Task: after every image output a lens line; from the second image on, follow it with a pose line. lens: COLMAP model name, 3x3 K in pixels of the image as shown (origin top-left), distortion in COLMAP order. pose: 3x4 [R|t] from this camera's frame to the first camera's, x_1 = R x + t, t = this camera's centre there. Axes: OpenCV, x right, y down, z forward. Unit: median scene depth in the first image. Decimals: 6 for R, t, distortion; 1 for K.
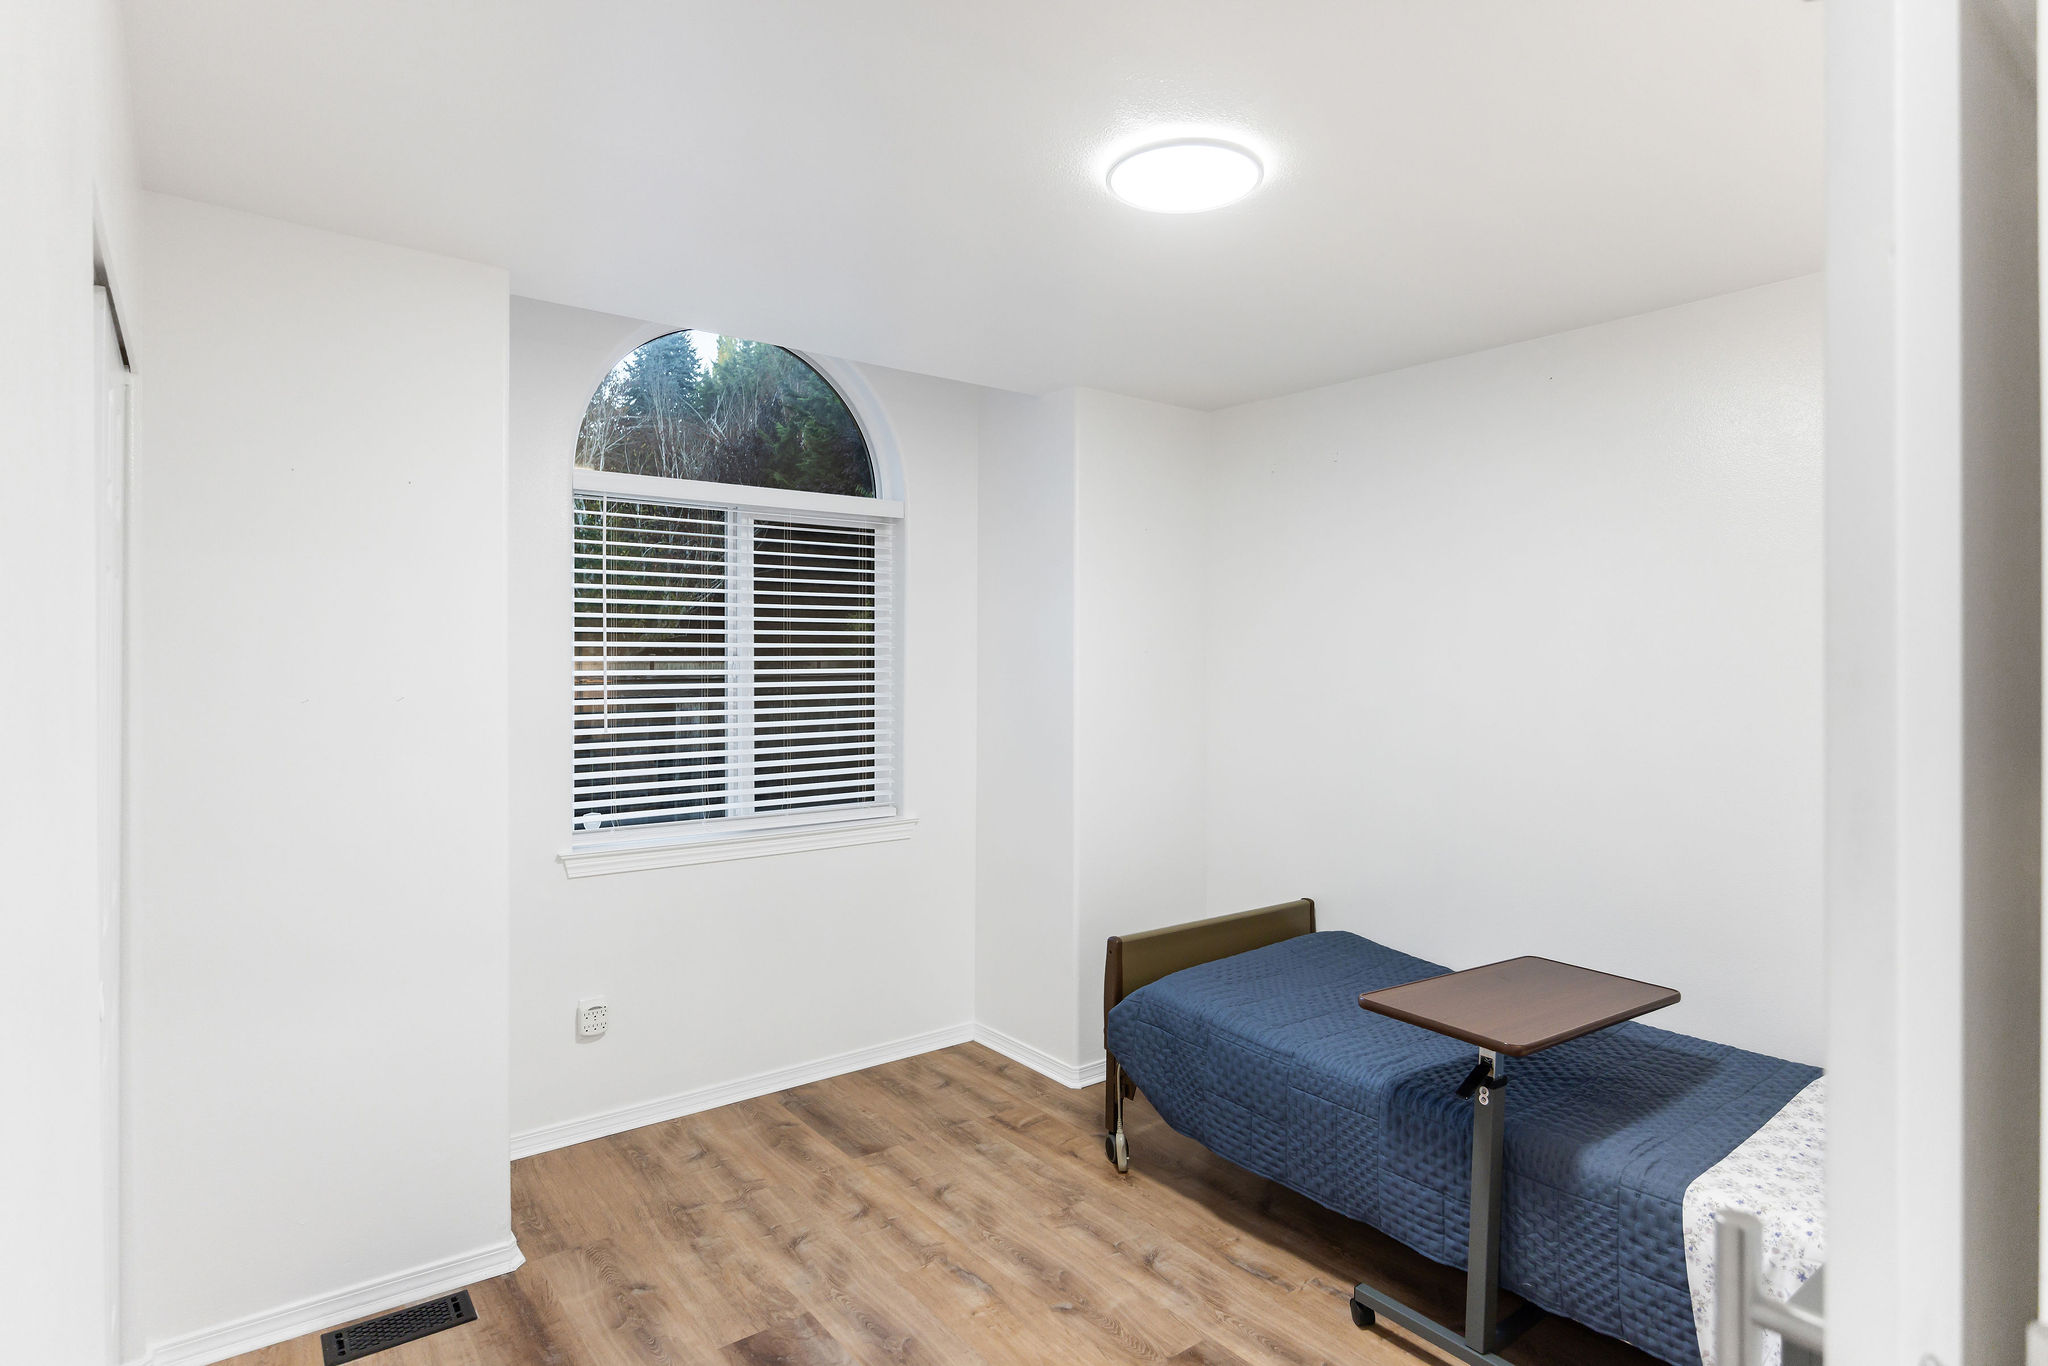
lens RADIAL K [[1096.2, 0, 1027.8], [0, 1096.2, 678.6], [0, 0, 1]] dist [0.003949, 0.000983]
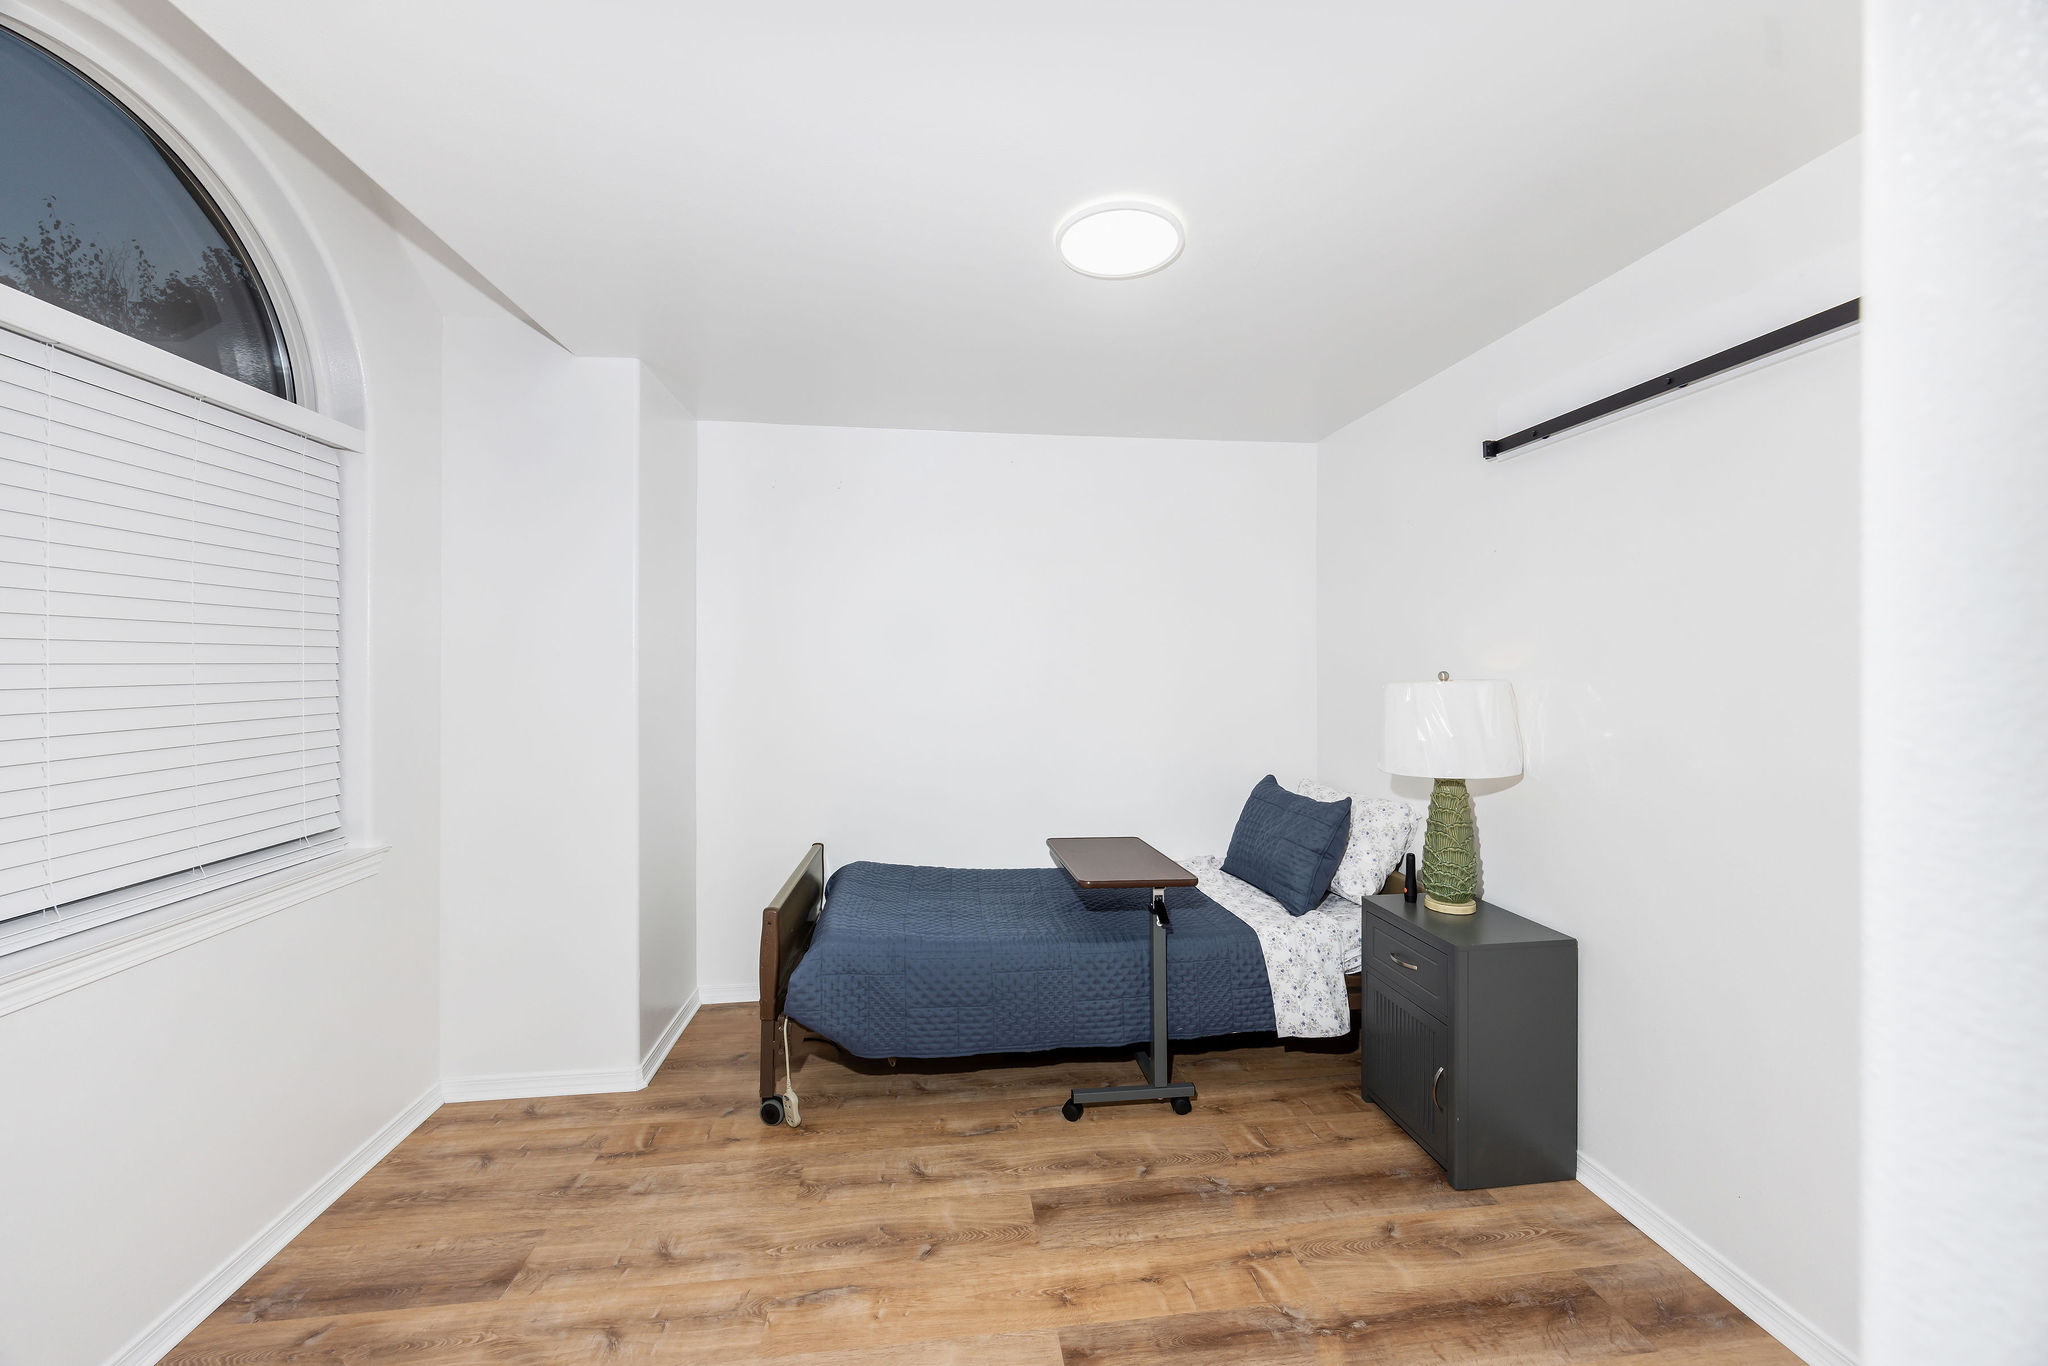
lens RADIAL K [[775.4, 0, 1022.5], [0, 775.4, 667.8], [0, 0, 1]] dist [-0.001798, -0.000054]
pose [[0.503648, -0.002544, 0.863905, -0.465046], [0.019468, 0.999775, -0.008405, 0.019564], [-0.863689, 0.021051, 0.503585, 0.445824]]
